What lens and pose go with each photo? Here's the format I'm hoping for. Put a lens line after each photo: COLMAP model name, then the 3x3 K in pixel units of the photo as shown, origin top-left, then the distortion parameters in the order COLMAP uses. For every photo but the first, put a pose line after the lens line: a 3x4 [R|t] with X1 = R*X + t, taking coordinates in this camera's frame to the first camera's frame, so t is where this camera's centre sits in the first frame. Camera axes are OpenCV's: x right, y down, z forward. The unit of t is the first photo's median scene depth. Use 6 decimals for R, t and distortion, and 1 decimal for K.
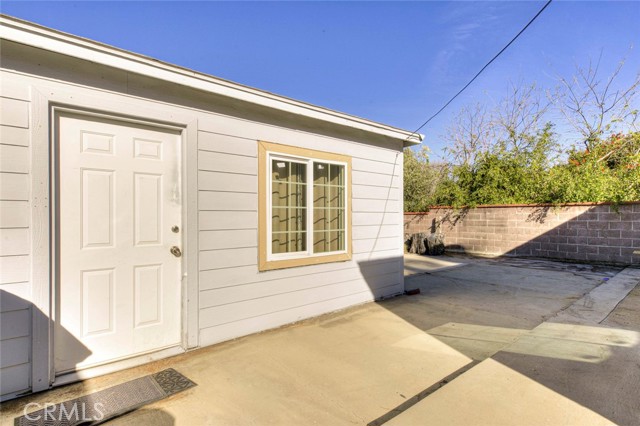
lens RADIAL K [[294.9, 0, 320.1], [0, 294.9, 214.8], [0, 0, 1]] dist [0.001074, 0.001283]
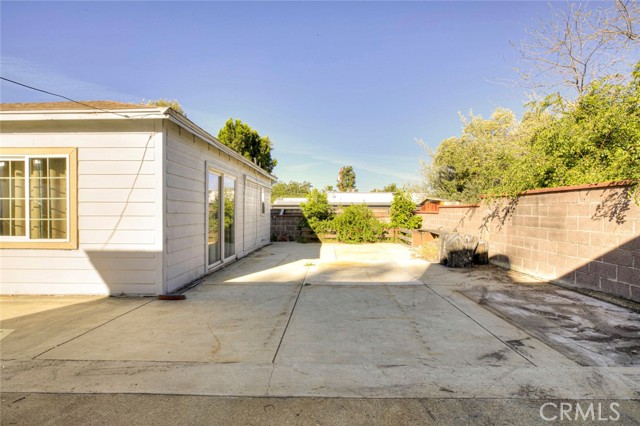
lens RADIAL K [[284.1, 0, 318.3], [0, 284.1, 210.1], [0, 0, 1]] dist [-0.002217, -0.000510]
pose [[0.784216, 0.001289, -0.620486, 1.252961], [-0.000970, 0.999999, 0.000851, 0.015215], [0.620487, -0.000066, 0.784217, 0.686000]]
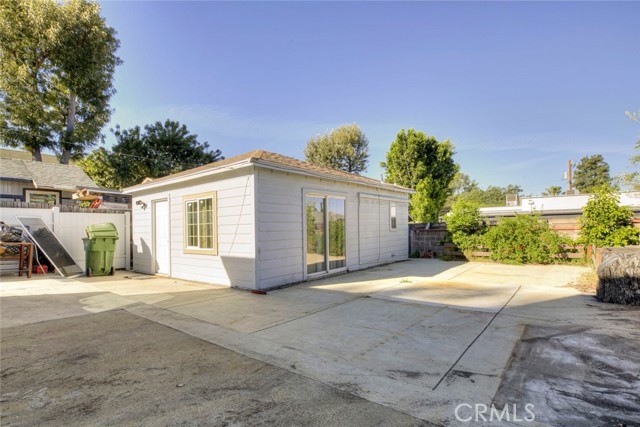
lens RADIAL K [[308.8, 0, 317.7], [0, 308.8, 215.6], [0, 0, 1]] dist [-0.001290, -0.000929]
pose [[0.247039, -0.042528, -0.968072, 1.724243], [0.029420, 0.998905, -0.036375, 0.013948], [0.968559, -0.019495, 0.248020, 1.023830]]
